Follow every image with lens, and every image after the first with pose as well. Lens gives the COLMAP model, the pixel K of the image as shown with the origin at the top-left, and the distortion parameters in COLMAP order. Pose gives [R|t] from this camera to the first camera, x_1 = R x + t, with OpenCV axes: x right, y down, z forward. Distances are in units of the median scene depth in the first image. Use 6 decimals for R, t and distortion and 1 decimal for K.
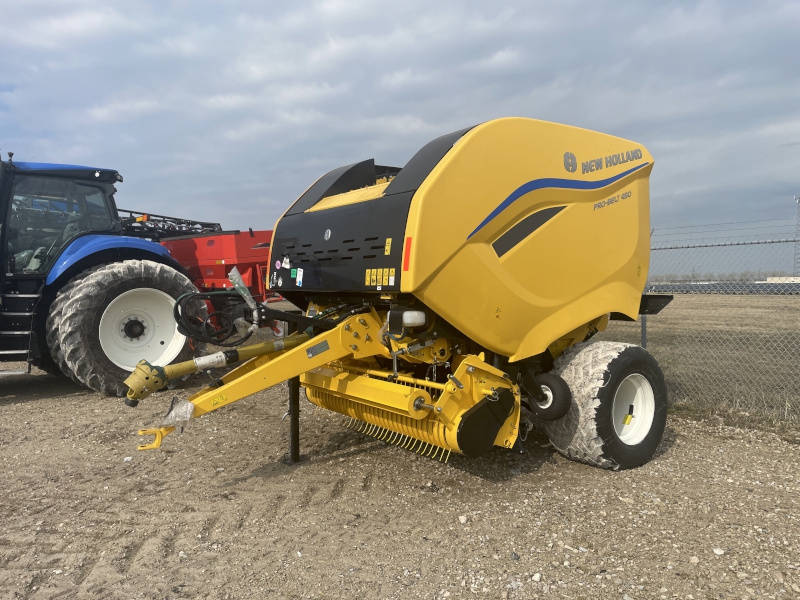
lens RADIAL K [[627.1, 0, 400.0], [0, 627.1, 300.0], [0, 0, 1]] dist [0.001566, -0.000903]
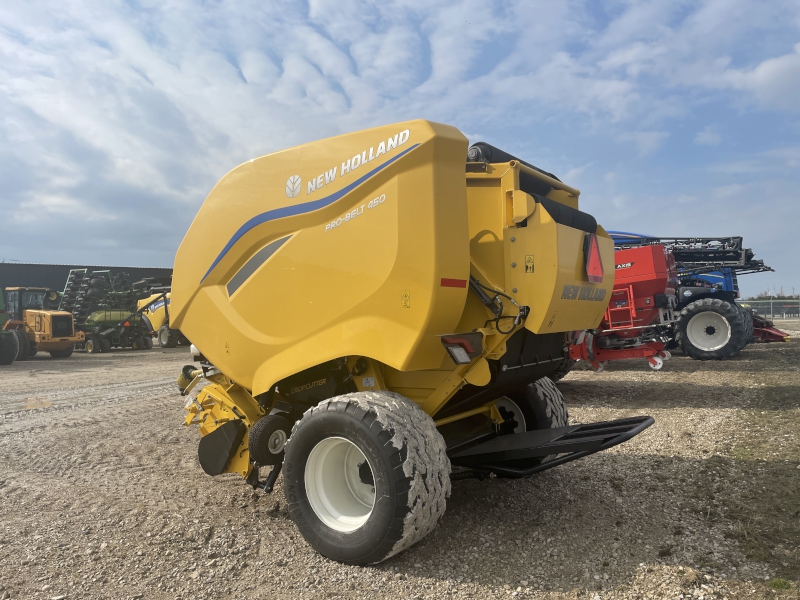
lens RADIAL K [[617.0, 0, 363.6], [0, 617.0, 298.8], [0, 0, 1]] dist [0.004302, -0.002899]
pose [[0.317049, -0.030006, -0.947934, 1.190736], [-0.002790, 0.999466, -0.032570, -0.029505], [0.948405, 0.012972, 0.316796, 0.842355]]
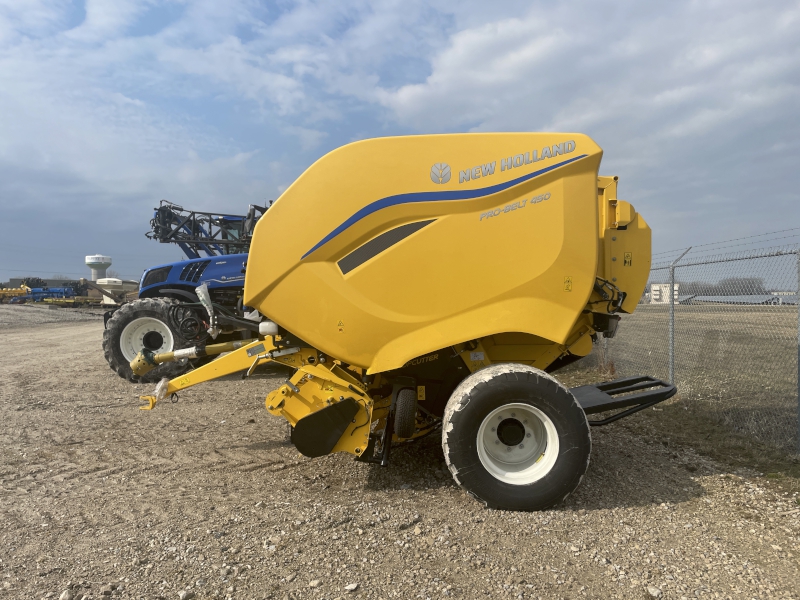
lens RADIAL K [[604.9, 0, 377.8], [0, 604.9, 299.6], [0, 0, 1]] dist [0.029180, -0.001010]
pose [[0.772483, 0.013857, -0.634884, 0.817945], [-0.018497, 0.999829, -0.000683, -0.024684], [0.634766, 0.012271, 0.772607, 0.231752]]
